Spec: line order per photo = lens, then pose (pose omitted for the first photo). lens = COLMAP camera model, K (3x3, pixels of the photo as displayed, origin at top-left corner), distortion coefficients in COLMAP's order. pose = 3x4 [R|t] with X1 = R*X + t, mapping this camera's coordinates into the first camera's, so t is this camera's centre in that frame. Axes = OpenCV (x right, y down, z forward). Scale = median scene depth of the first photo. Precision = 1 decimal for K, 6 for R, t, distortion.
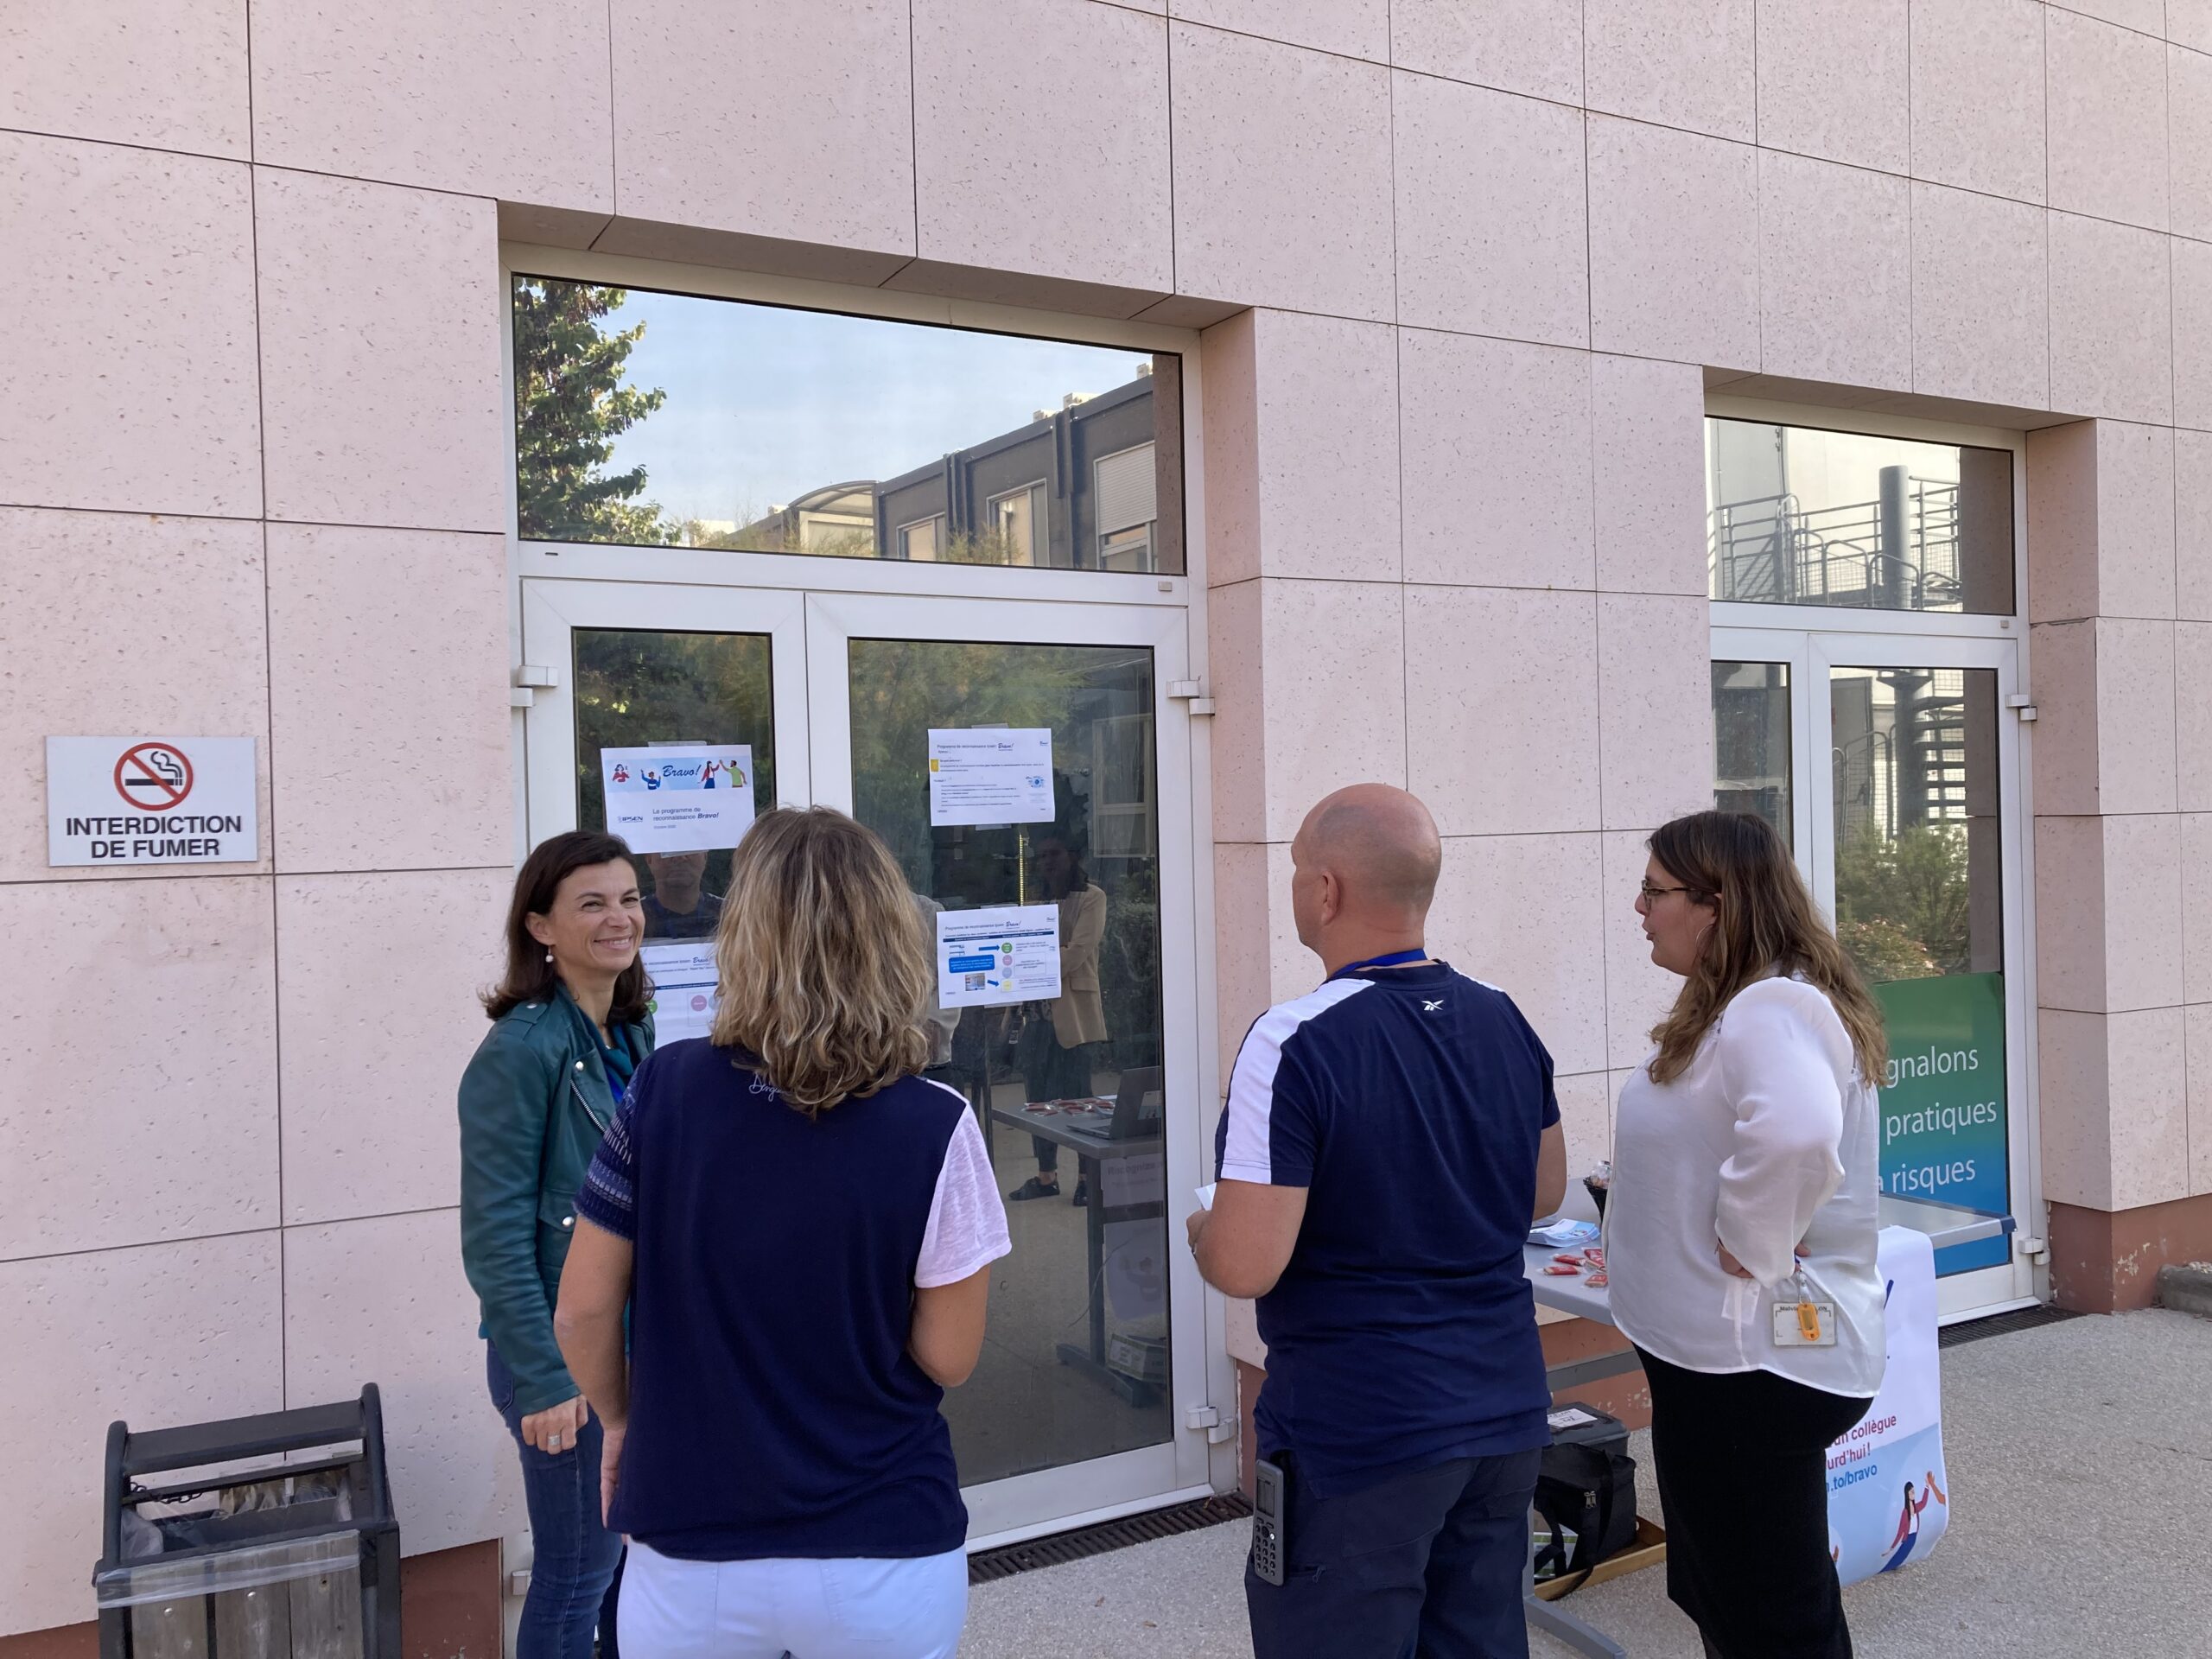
lens RADIAL K [[1811.5, 0, 1126.6], [0, 1811.5, 815.4], [0, 0, 1]] dist [0.045782, -0.048287]
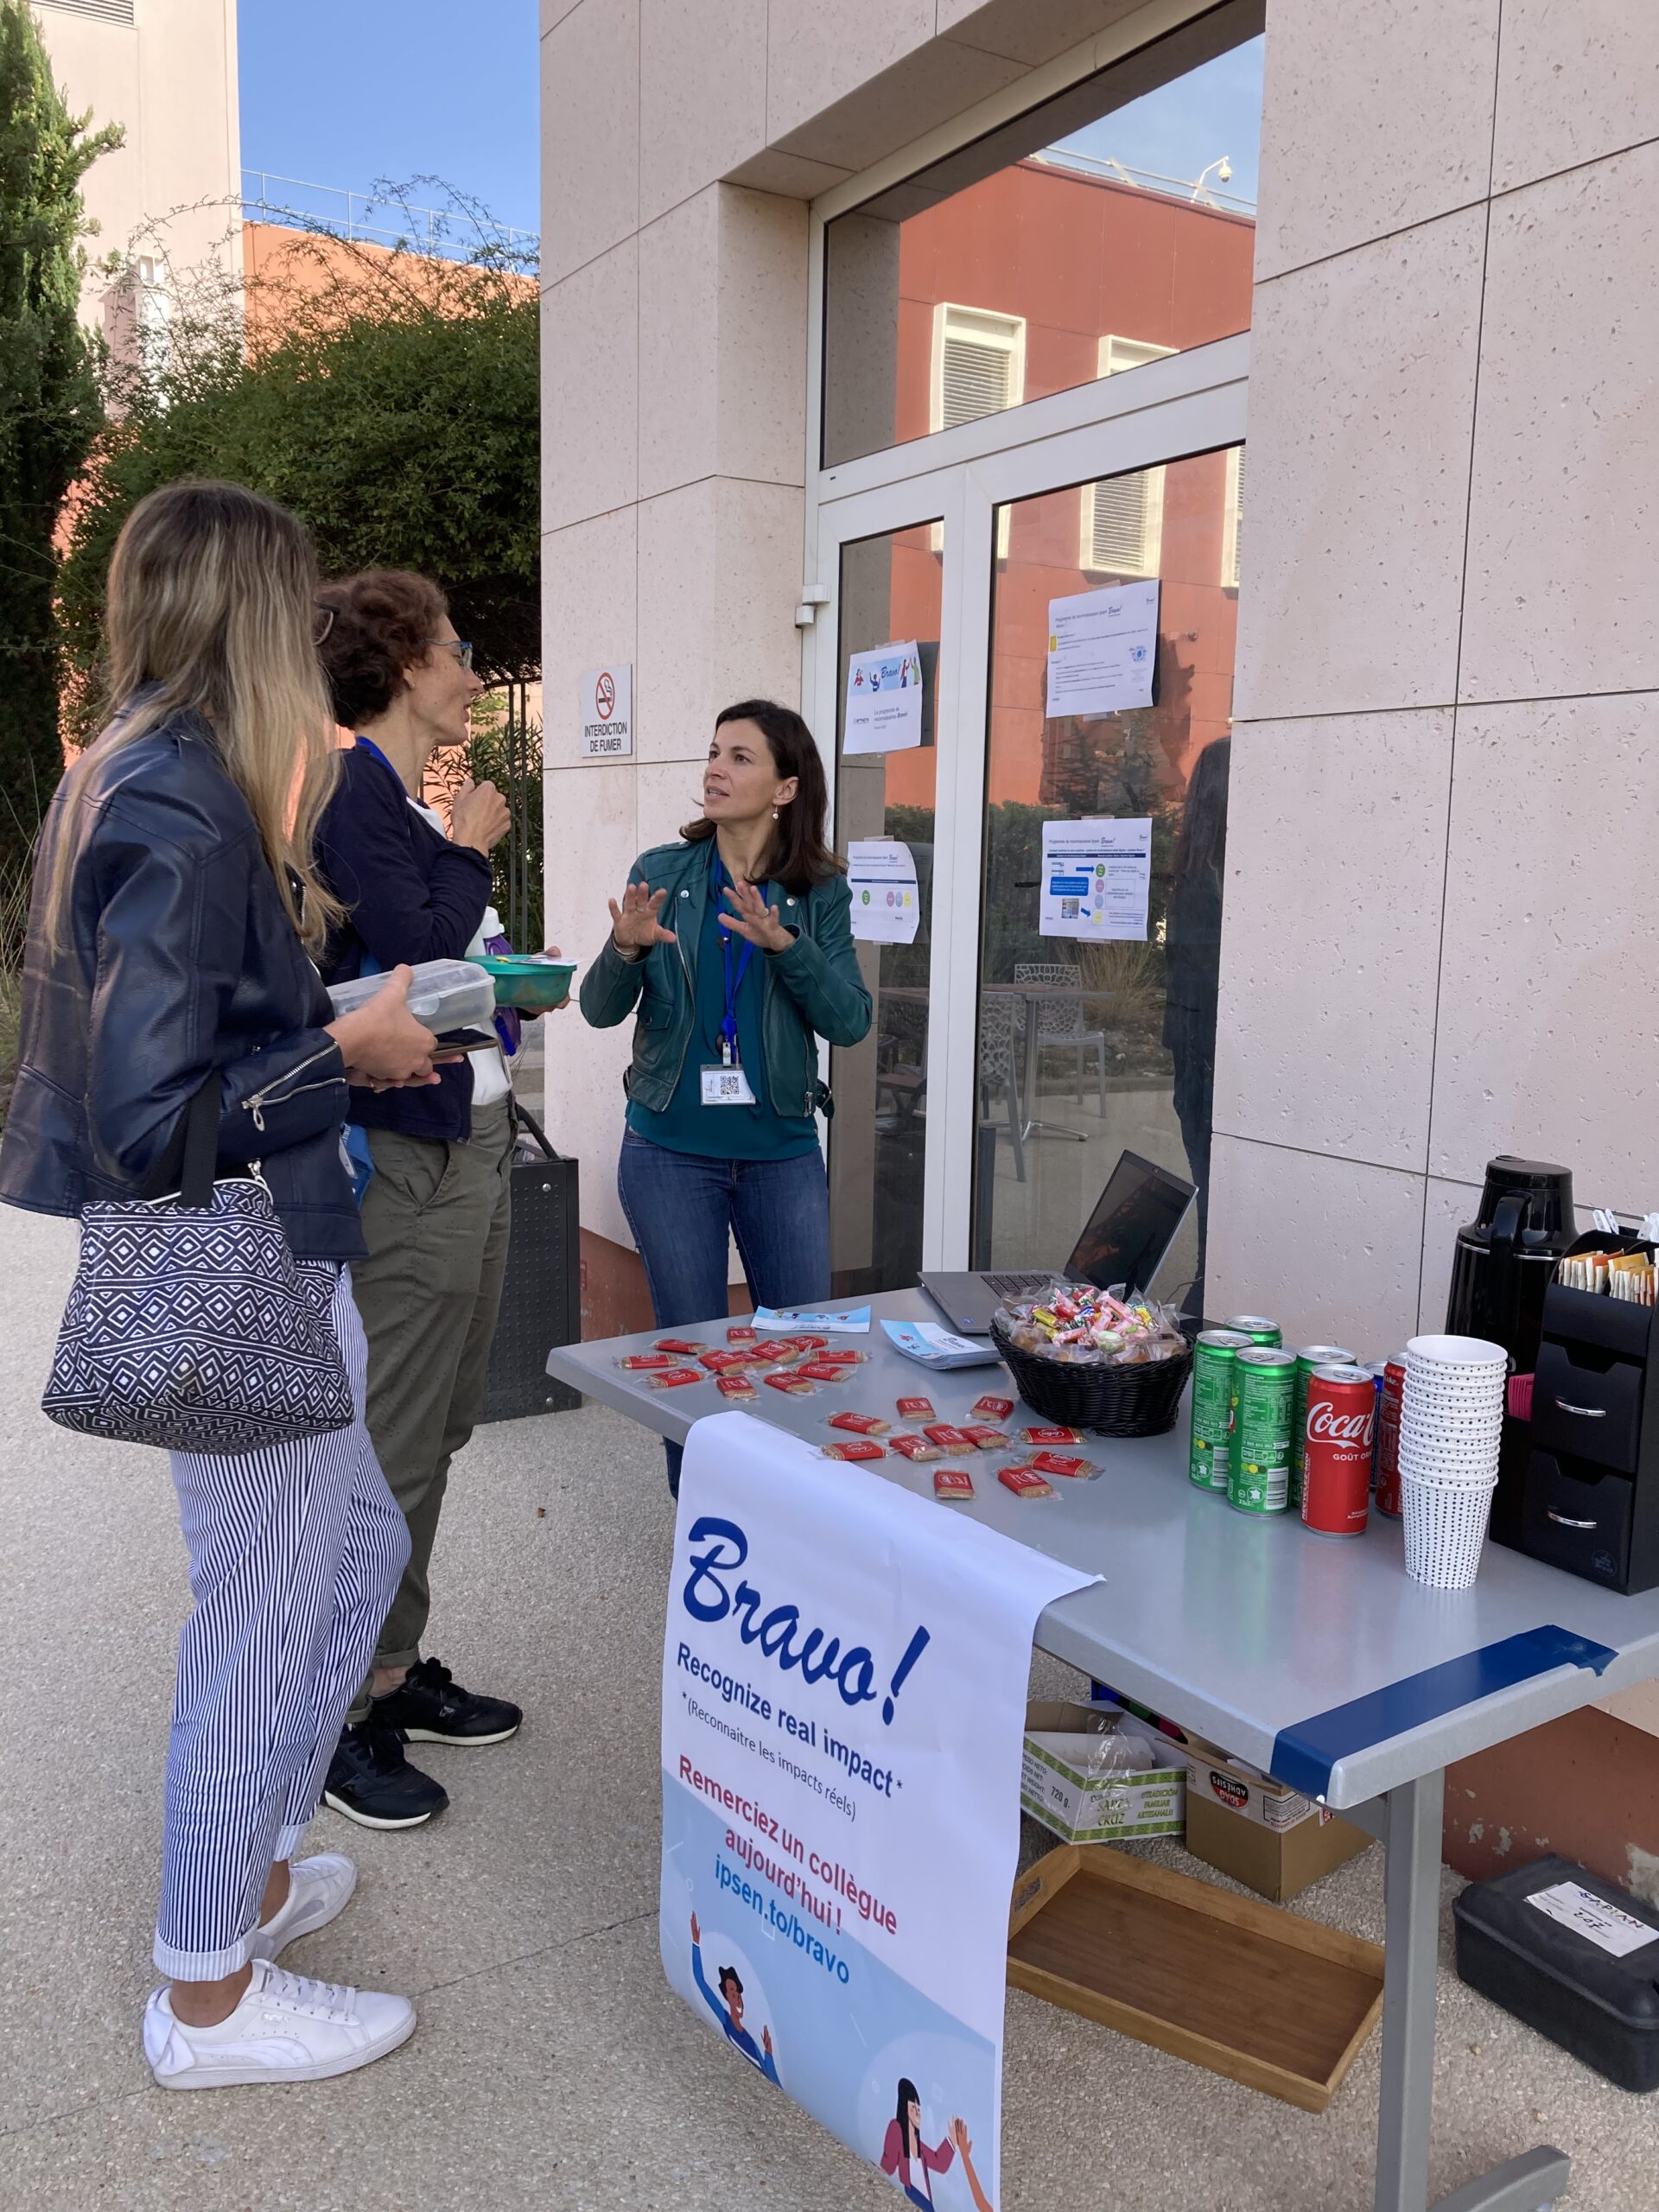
lens RADIAL K [[1811.5, 0, 823.3], [0, 1811.5, 1089.5], [0, 0, 1]] dist [0.045782, -0.048287]
pose [[0.028616, 0.151567, -0.988033, 0.706174], [-0.025789, 0.988220, 0.150849, 0.048566], [0.999258, 0.021164, 0.032188, 0.808659]]
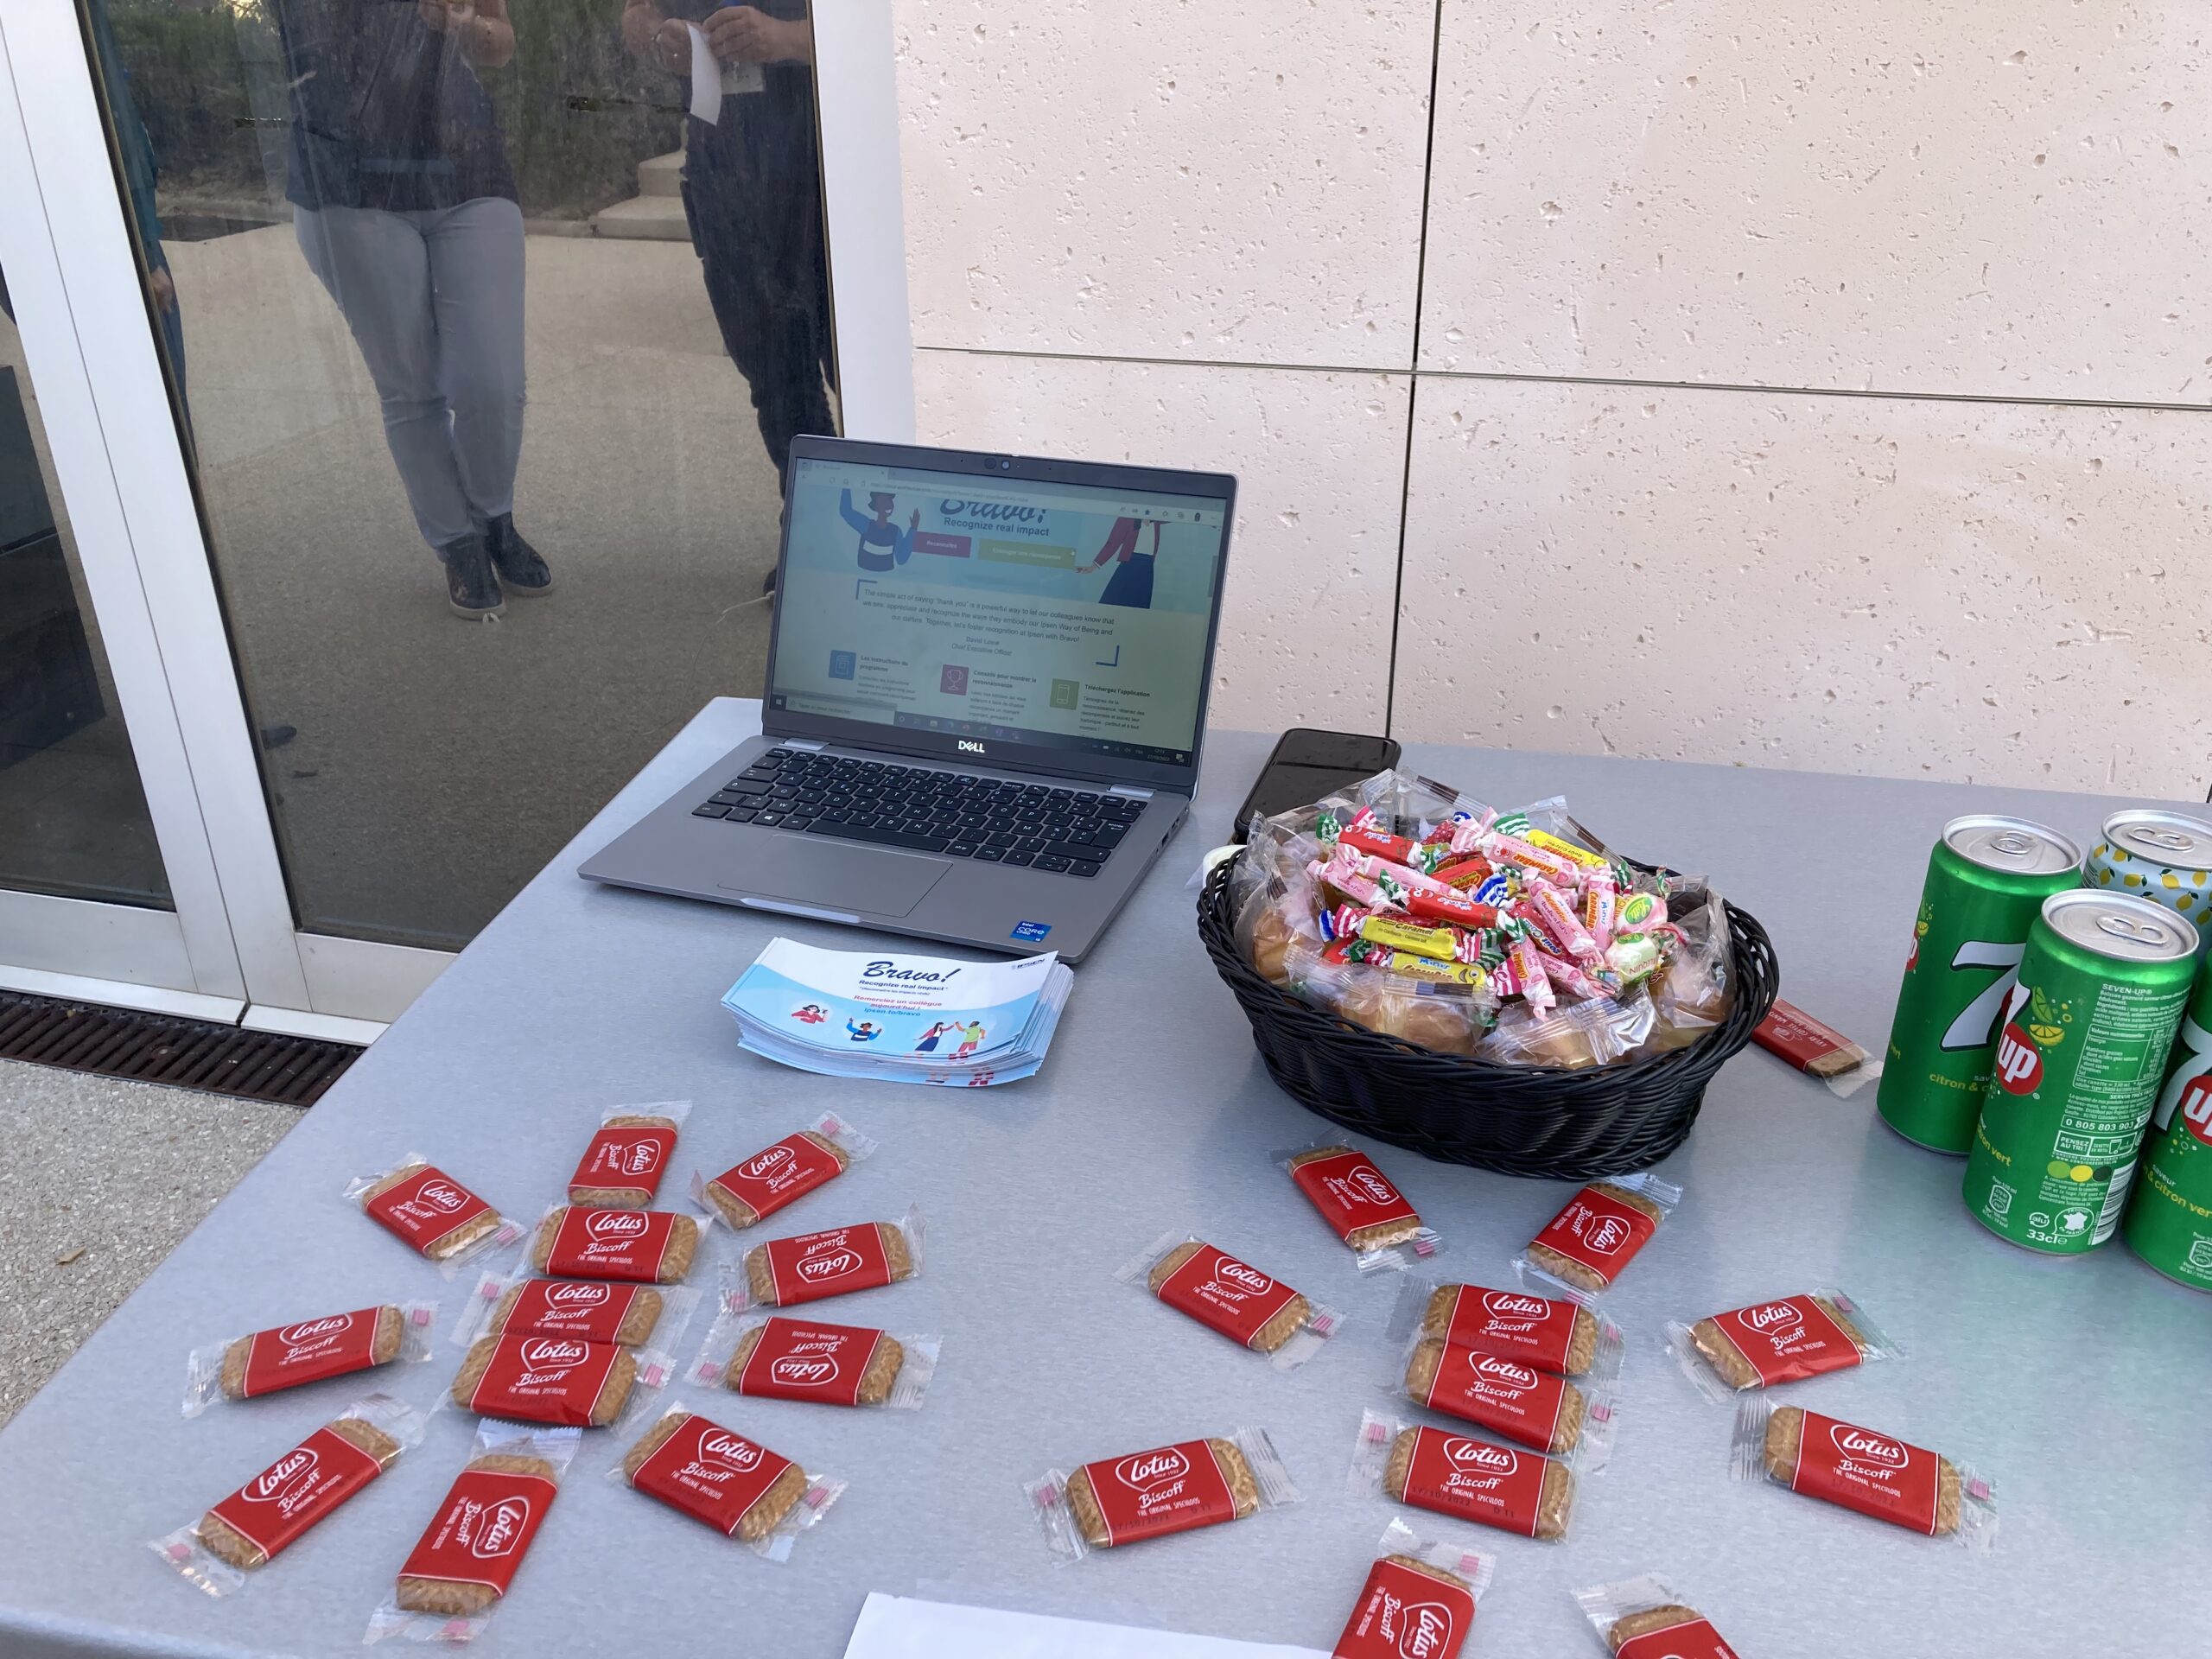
lens RADIAL K [[1811.5, 0, 1113.9], [0, 1811.5, 811.3], [0, 0, 1]] dist [0.045782, -0.048287]
pose [[0.725173, 0.318433, -0.610512, 0.343577], [-0.013199, 0.892907, 0.450047, 0.079583], [0.688441, -0.318304, 0.651715, 0.741866]]
